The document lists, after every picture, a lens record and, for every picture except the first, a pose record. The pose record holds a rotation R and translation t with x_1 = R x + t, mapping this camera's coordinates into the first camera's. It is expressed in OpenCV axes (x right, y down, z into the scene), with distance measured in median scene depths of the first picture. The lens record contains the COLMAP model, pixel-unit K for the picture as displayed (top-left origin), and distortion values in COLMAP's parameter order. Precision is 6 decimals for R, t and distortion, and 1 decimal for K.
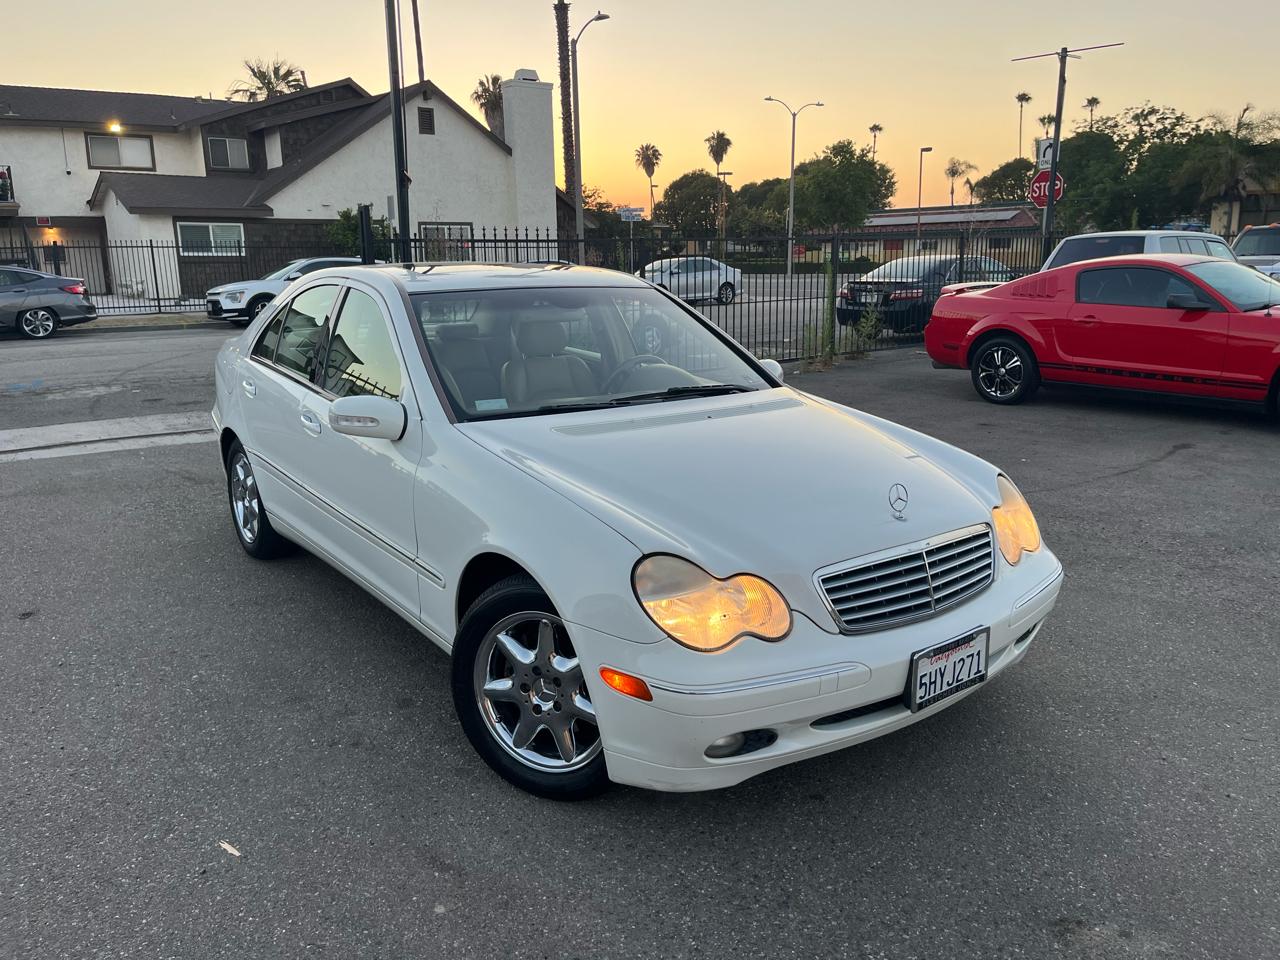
lens RADIAL K [[970.9, 0, 646.4], [0, 970.9, 474.7], [0, 0, 1]] dist [0.072437, -0.099864]
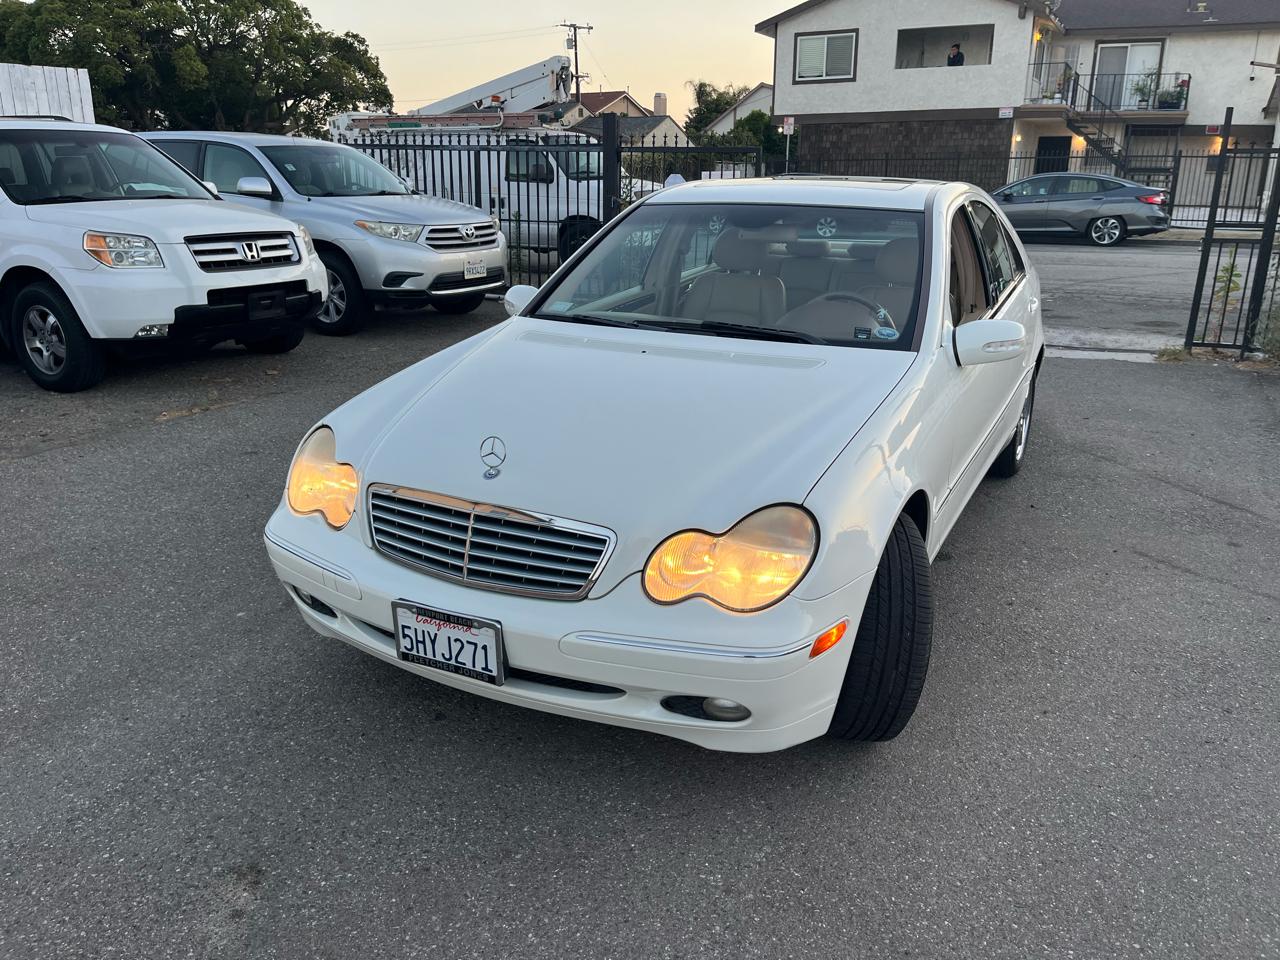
lens RADIAL K [[970.9, 0, 647.1], [0, 970.9, 486.1], [0, 0, 1]] dist [0.072437, -0.099864]
pose [[0.432127, 0.292612, -0.853021, 0.683055], [-0.209178, 0.952621, 0.220812, -0.108933], [0.877218, 0.083015, 0.472861, 0.440393]]
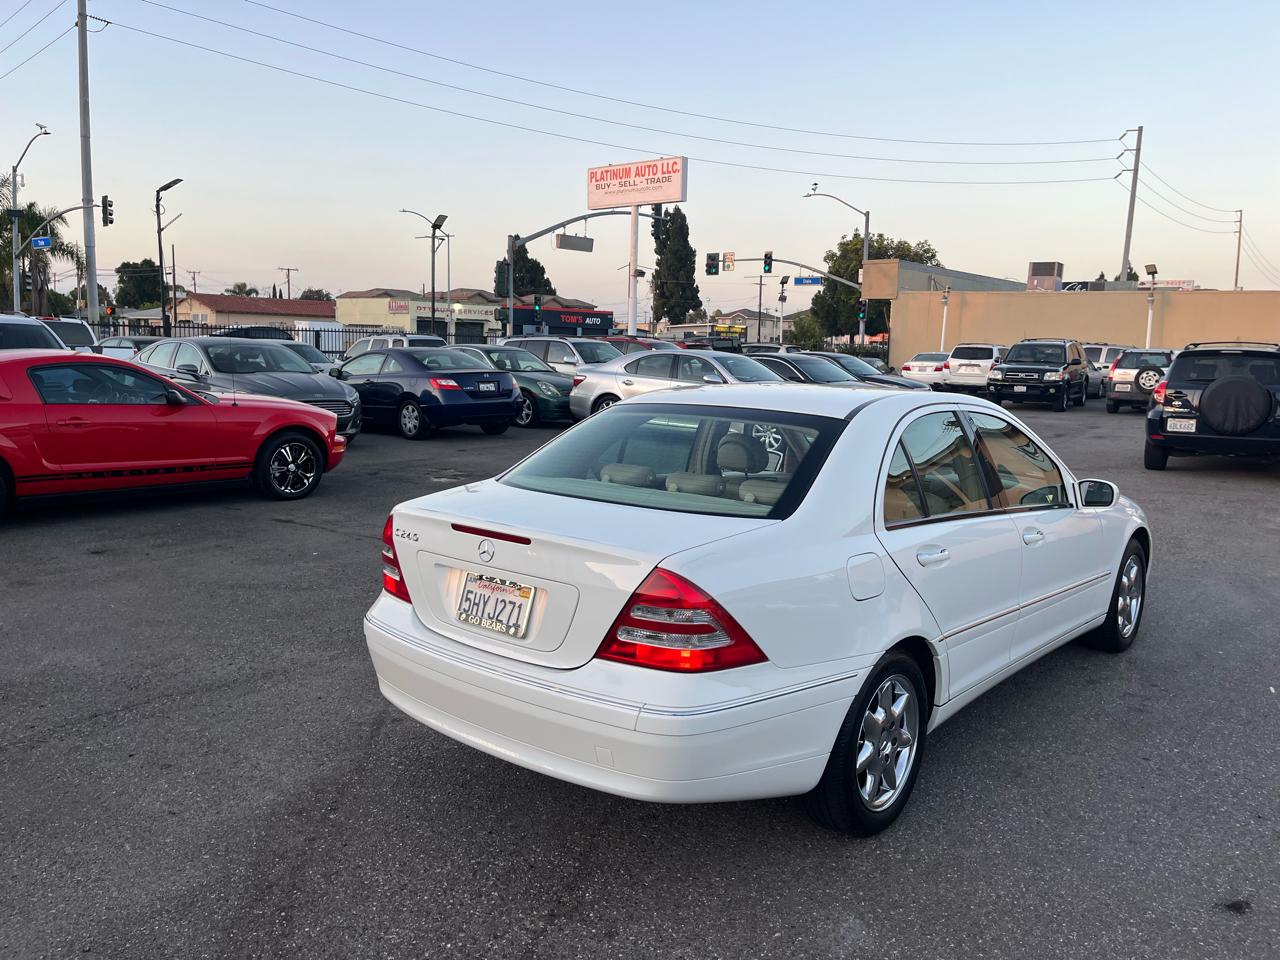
lens RADIAL K [[970.9, 0, 647.1], [0, 970.9, 469.3], [0, 0, 1]] dist [0.072437, -0.099864]
pose [[-0.227018, -0.116609, 0.966884, -1.154487], [0.188704, 0.968724, 0.161137, -0.342048], [-0.955434, 0.219036, -0.197913, 1.449410]]
